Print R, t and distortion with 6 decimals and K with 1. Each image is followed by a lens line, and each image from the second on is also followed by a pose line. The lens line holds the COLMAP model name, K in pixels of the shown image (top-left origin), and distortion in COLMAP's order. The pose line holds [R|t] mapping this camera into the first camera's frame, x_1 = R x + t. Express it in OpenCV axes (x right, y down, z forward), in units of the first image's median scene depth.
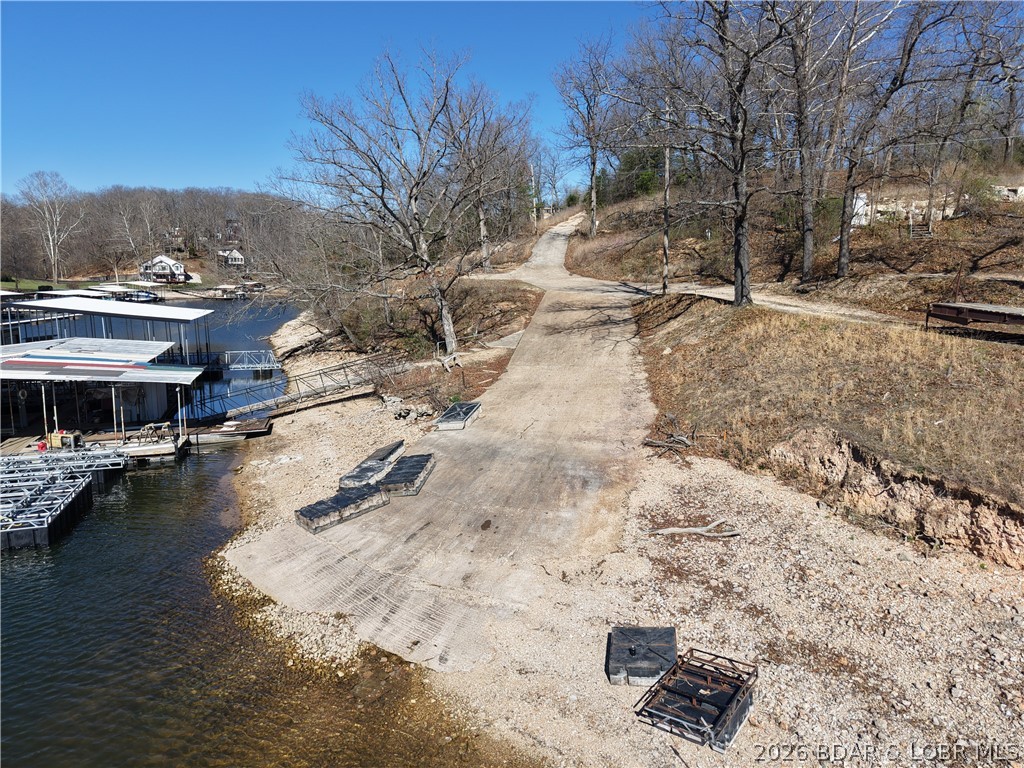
lens RADIAL K [[686.2, 0, 516.3], [0, 686.2, 381.9], [0, 0, 1]] dist [0.006311, -0.006723]
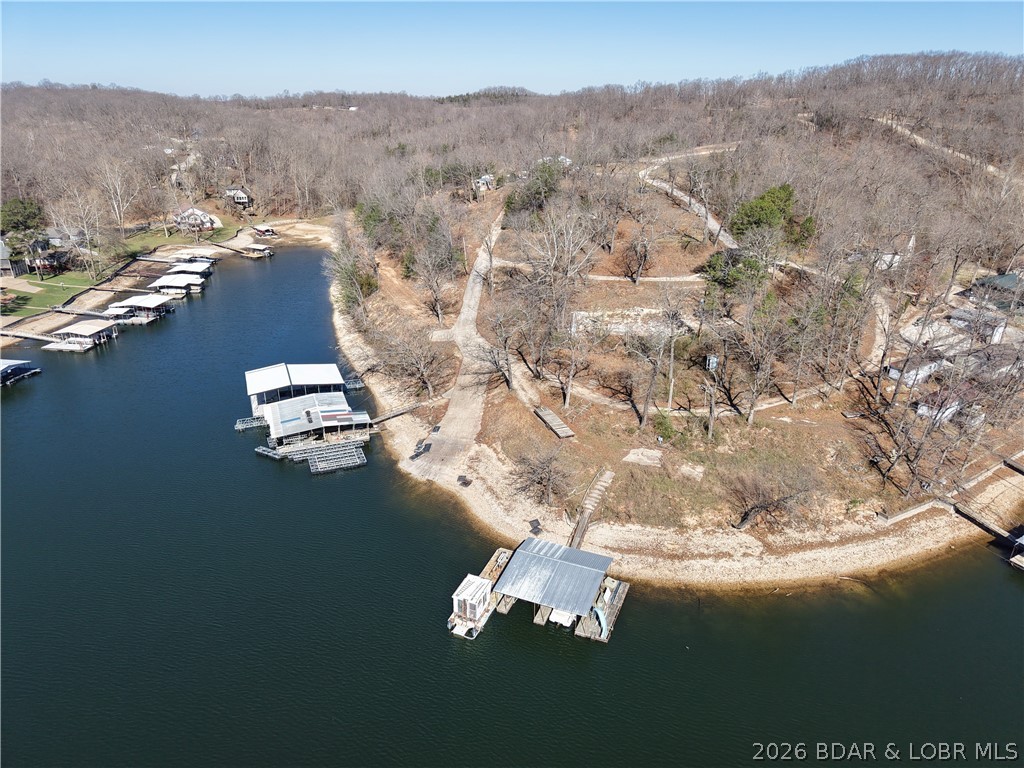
lens RADIAL K [[682.9, 0, 510.8], [0, 682.9, 381.0], [0, 0, 1]] dist [0.056015, -0.072052]
pose [[0.998626, -0.022240, 0.047459, 0.249459], [0.011122, 0.974806, 0.222776, -1.584018], [-0.051218, -0.221942, 0.973714, -4.161298]]
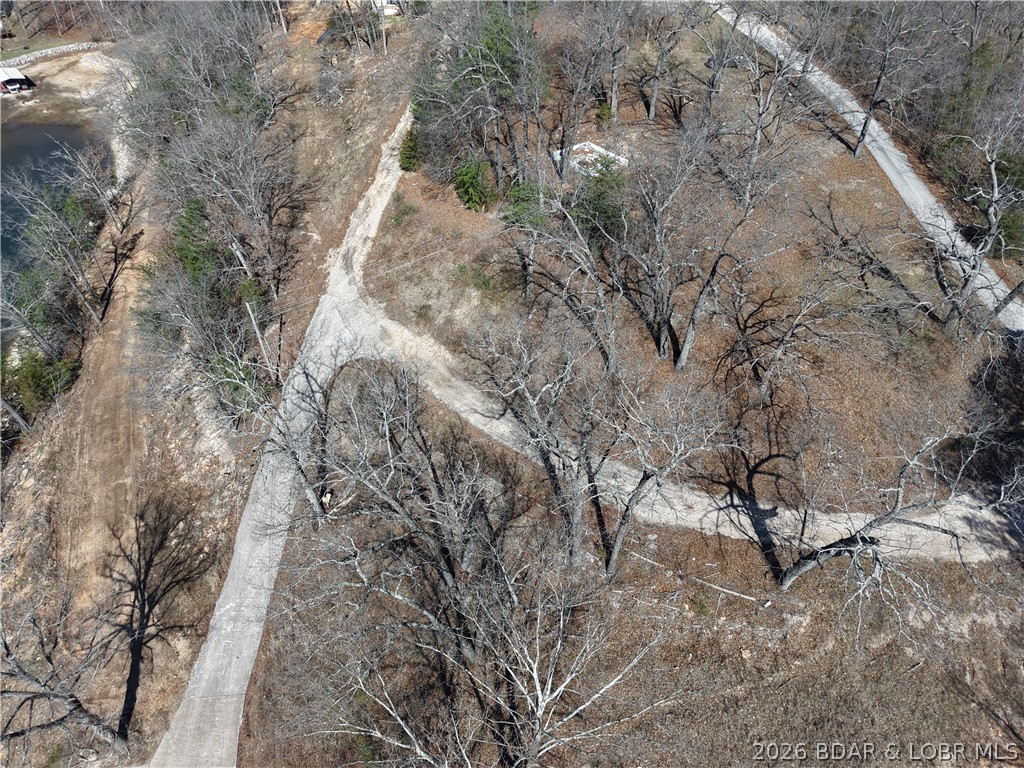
lens RADIAL K [[686.2, 0, 516.3], [0, 686.2, 381.9], [0, 0, 1]] dist [0.006311, -0.006723]
pose [[0.996600, -0.043759, 0.069804, 1.022184], [0.001031, 0.853838, 0.520537, -2.659127], [-0.082380, -0.518695, 0.850981, 1.868690]]
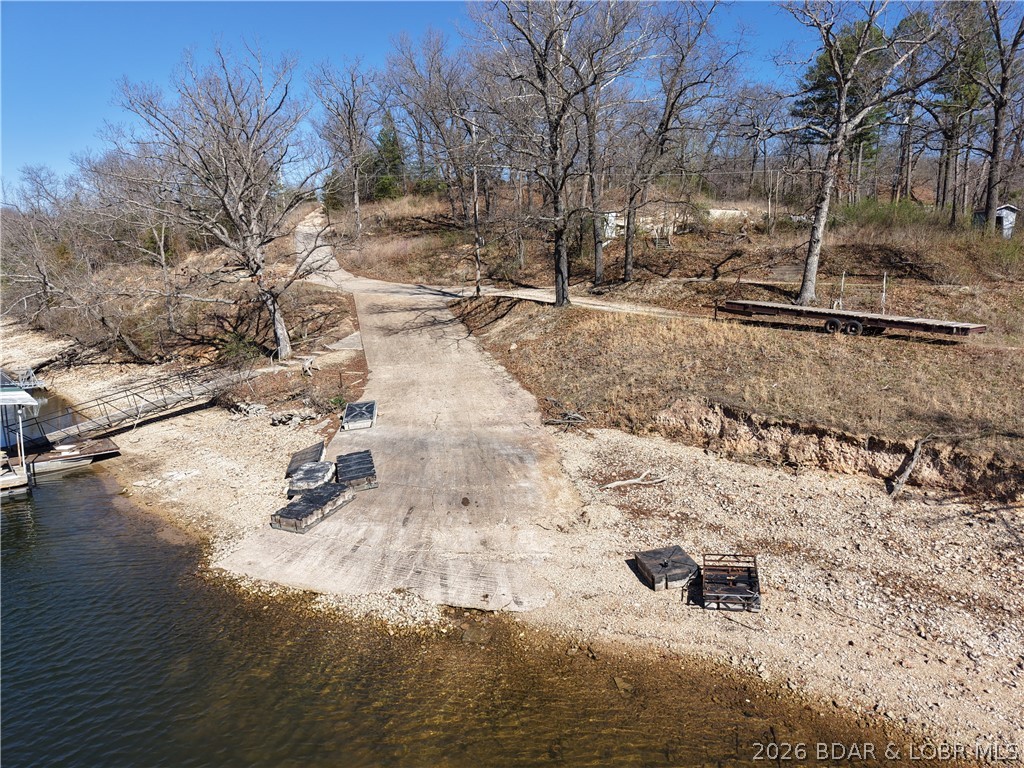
lens RADIAL K [[683.0, 0, 515.1], [0, 683.0, 382.8], [0, 0, 1]] dist [0.016422, -0.014986]
pose [[0.913911, -0.061675, 0.401203, -0.361989], [0.061500, 0.998018, 0.013329, 0.001500], [-0.401230, 0.012493, 0.915892, -0.065494]]
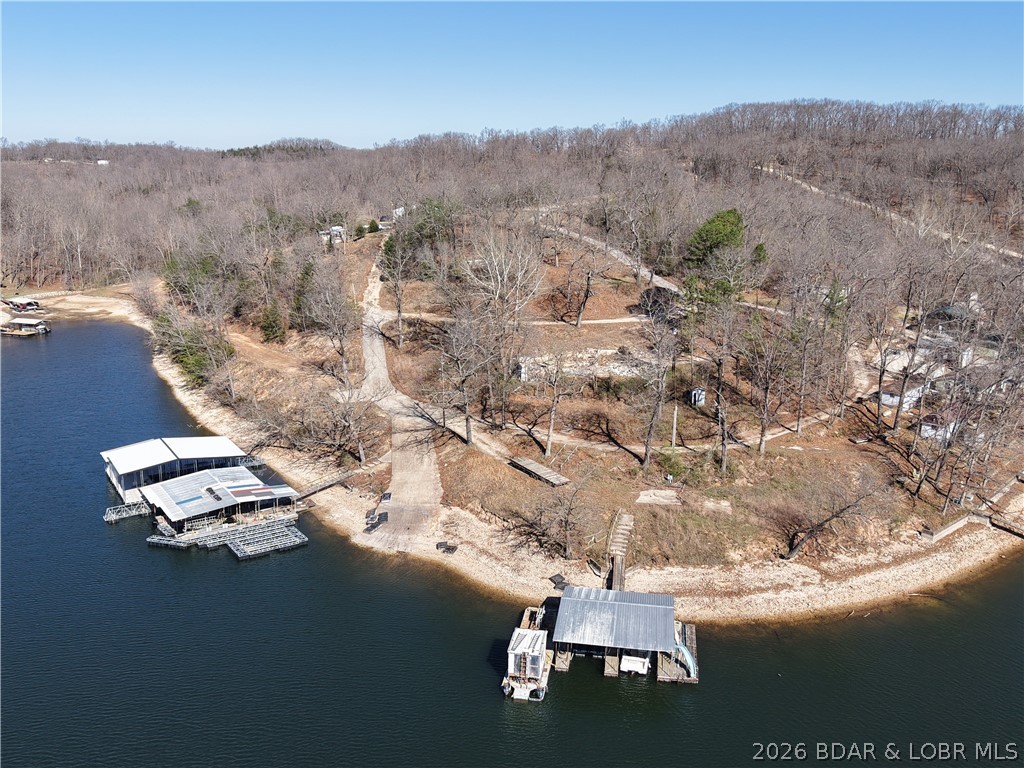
lens RADIAL K [[899.1, 0, 511.3], [0, 899.1, 370.9], [0, 0, 1]] dist [0.079639, -0.161828]
pose [[0.960171, -0.060917, 0.272693, -0.872583], [0.043684, 0.996671, 0.068831, -1.117310], [-0.275978, -0.054177, 0.959636, -4.486847]]
